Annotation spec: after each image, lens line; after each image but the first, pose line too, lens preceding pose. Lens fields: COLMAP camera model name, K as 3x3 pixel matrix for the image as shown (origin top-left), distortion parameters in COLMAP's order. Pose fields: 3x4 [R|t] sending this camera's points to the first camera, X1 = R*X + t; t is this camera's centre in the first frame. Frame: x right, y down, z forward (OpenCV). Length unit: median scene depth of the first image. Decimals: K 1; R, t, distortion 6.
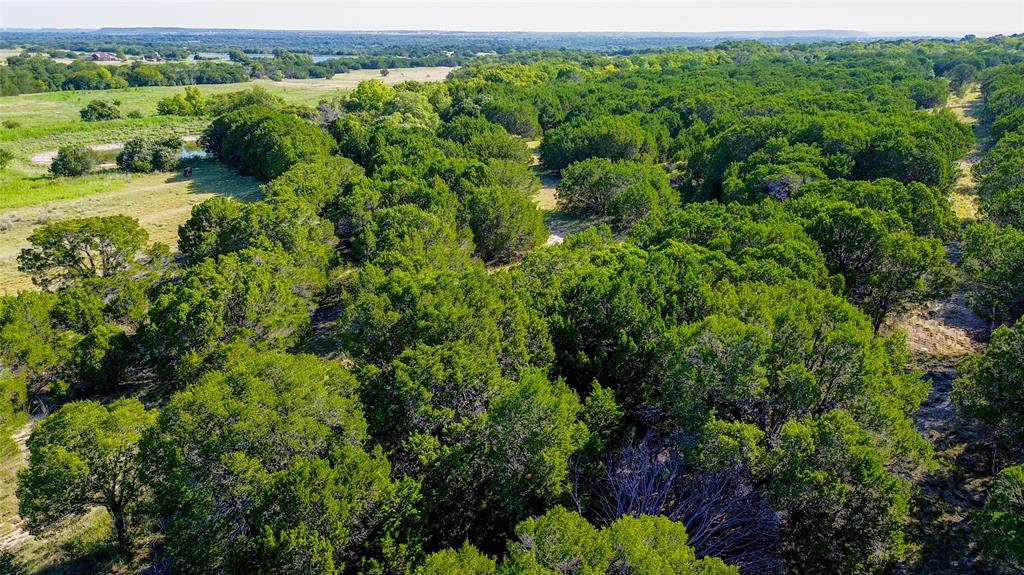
lens RADIAL K [[736.7, 0, 512.0], [0, 736.7, 287.5], [0, 0, 1]] dist [0.085395, -0.093287]
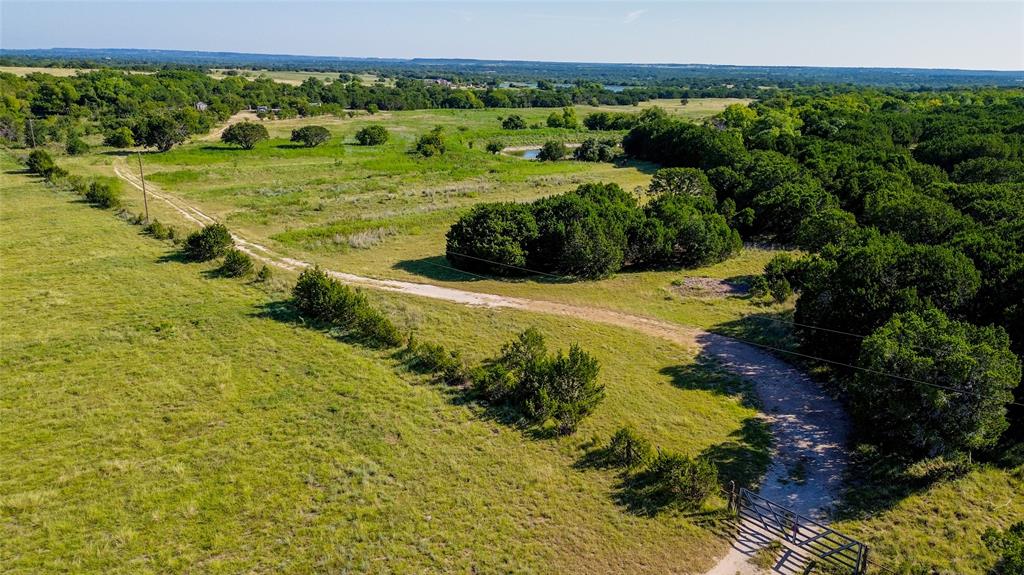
lens RADIAL K [[736.7, 0, 512.0], [0, 736.7, 287.5], [0, 0, 1]] dist [0.085395, -0.093287]
pose [[0.946516, 0.112342, -0.302467, -0.078716], [-0.124172, 0.992057, -0.020105, 0.059432], [0.297806, 0.056588, 0.952948, -0.173351]]
